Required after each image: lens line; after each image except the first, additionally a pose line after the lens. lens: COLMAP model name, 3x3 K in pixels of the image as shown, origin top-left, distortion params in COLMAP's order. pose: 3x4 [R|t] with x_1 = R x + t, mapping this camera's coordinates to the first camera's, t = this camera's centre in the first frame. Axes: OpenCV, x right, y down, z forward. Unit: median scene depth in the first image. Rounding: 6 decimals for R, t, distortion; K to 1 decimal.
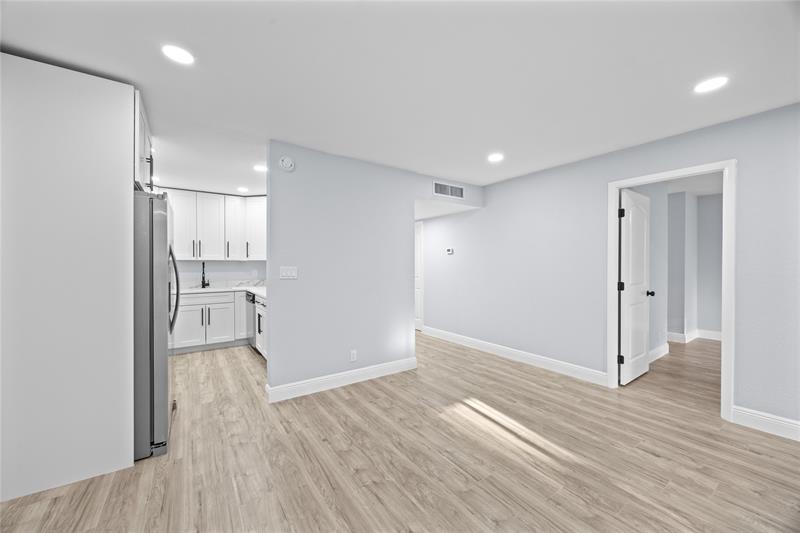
lens RADIAL K [[308.1, 0, 402.4], [0, 308.1, 264.0], [0, 0, 1]] dist [-0.001859, 0.000121]
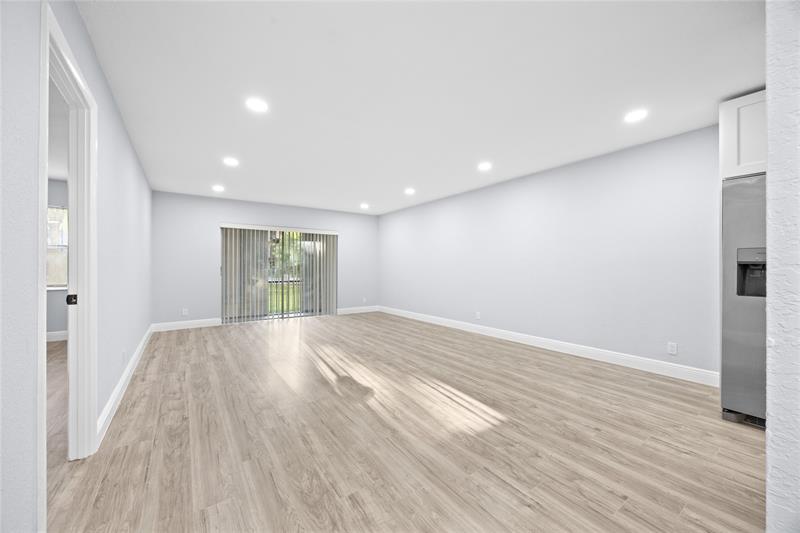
lens RADIAL K [[308.1, 0, 400.0], [0, 308.1, 264.9], [0, 0, 1]] dist [-0.001859, 0.000121]
pose [[-0.999998, -0.001457, 0.001140, 0.287665], [-0.001469, 0.999941, -0.010752, 0.057059], [-0.001125, -0.010754, -0.999942, 1.563177]]
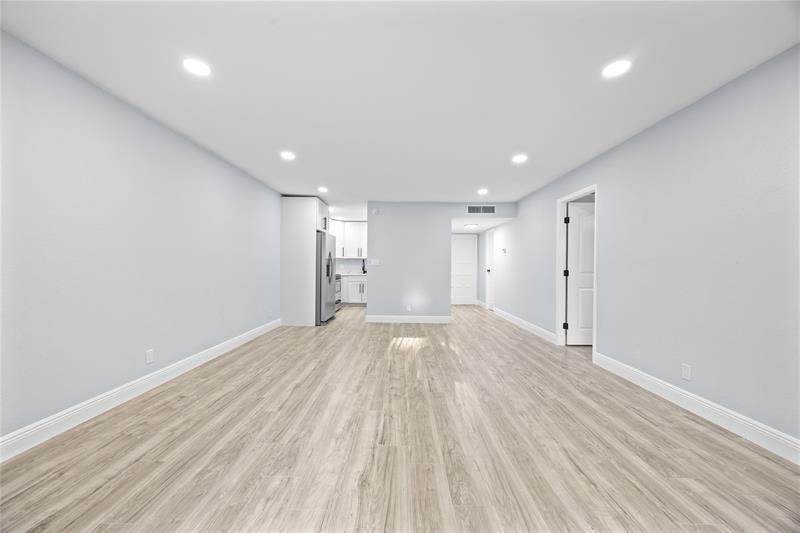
lens RADIAL K [[308.1, 0, 402.9], [0, 308.1, 266.4], [0, 0, 1]] dist [-0.001859, 0.000121]
pose [[0.817496, 0.006303, -0.575900, 1.038263], [-0.007006, 0.999975, 0.001000, 0.053091], [0.575891, 0.003217, 0.817520, -0.637711]]
